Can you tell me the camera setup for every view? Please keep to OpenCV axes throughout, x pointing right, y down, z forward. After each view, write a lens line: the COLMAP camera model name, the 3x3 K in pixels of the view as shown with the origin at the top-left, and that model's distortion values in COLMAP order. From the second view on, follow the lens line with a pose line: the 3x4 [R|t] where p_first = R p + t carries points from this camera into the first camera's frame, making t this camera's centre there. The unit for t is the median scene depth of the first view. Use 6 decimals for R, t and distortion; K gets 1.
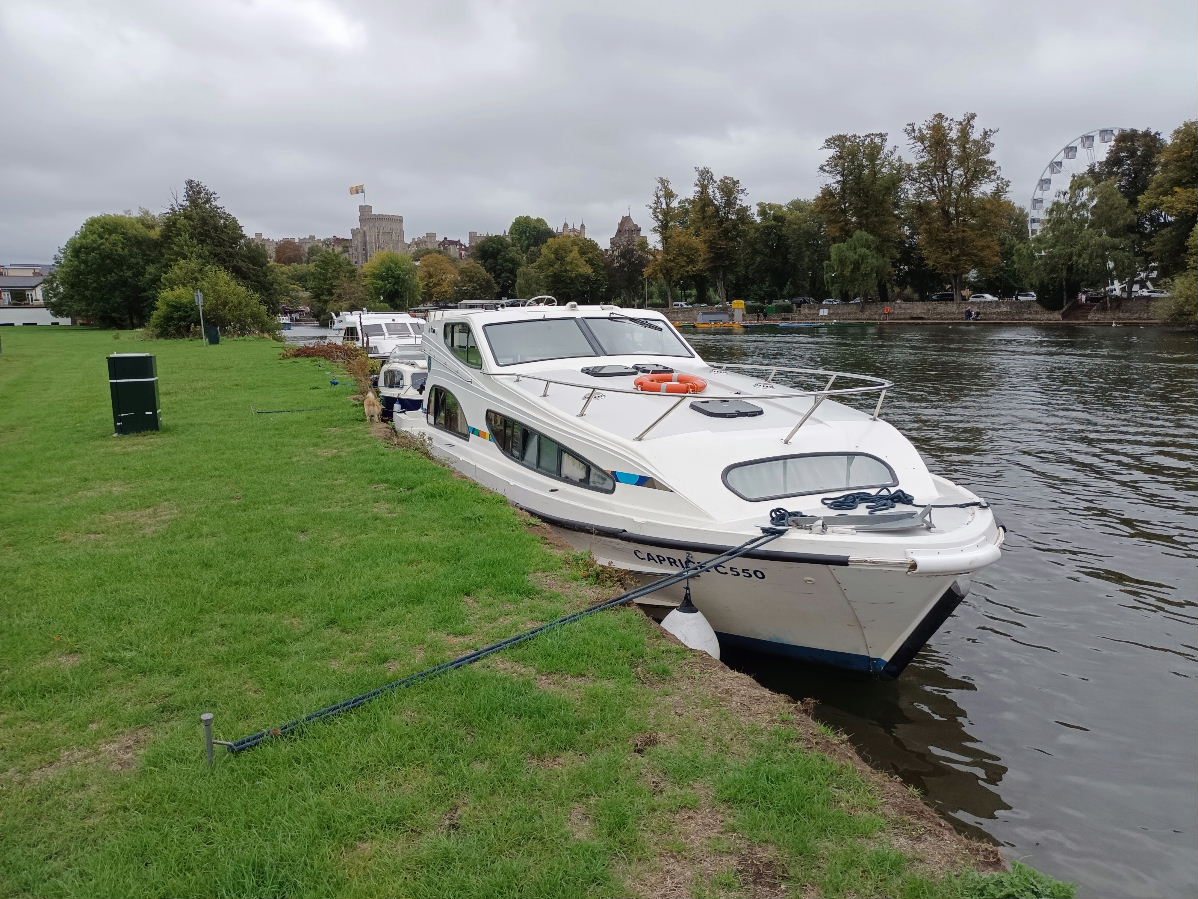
lens RADIAL K [[871.3, 0, 599.0], [0, 871.3, 449.5], [0, 0, 1]] dist [0.034150, -0.002746]
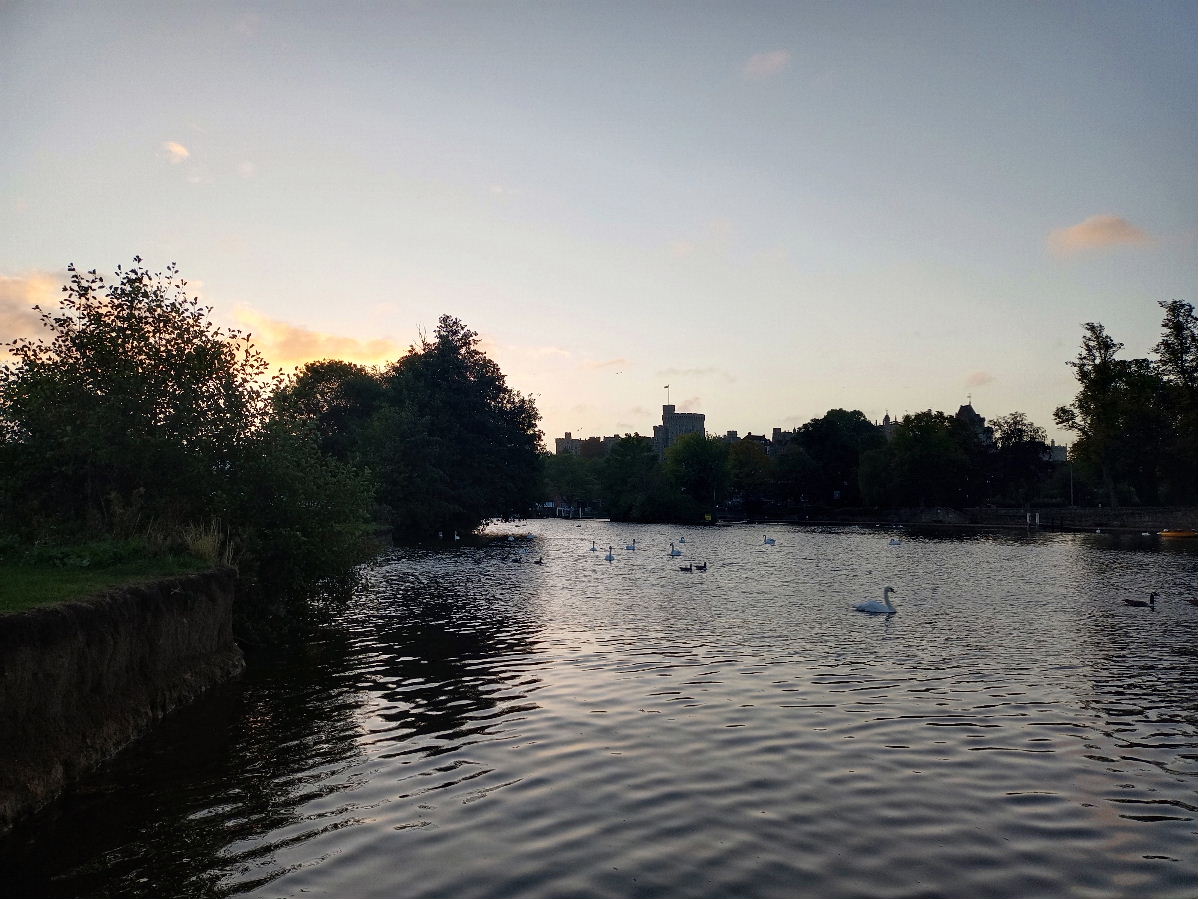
lens RADIAL K [[871.3, 0, 599.0], [0, 871.3, 449.5], [0, 0, 1]] dist [0.034150, -0.002746]
pose [[0.945684, 0.003387, -0.325069, -0.065811], [-0.076824, 0.973951, -0.213349, -0.032522], [0.315879, 0.226734, 0.921310, 0.242095]]
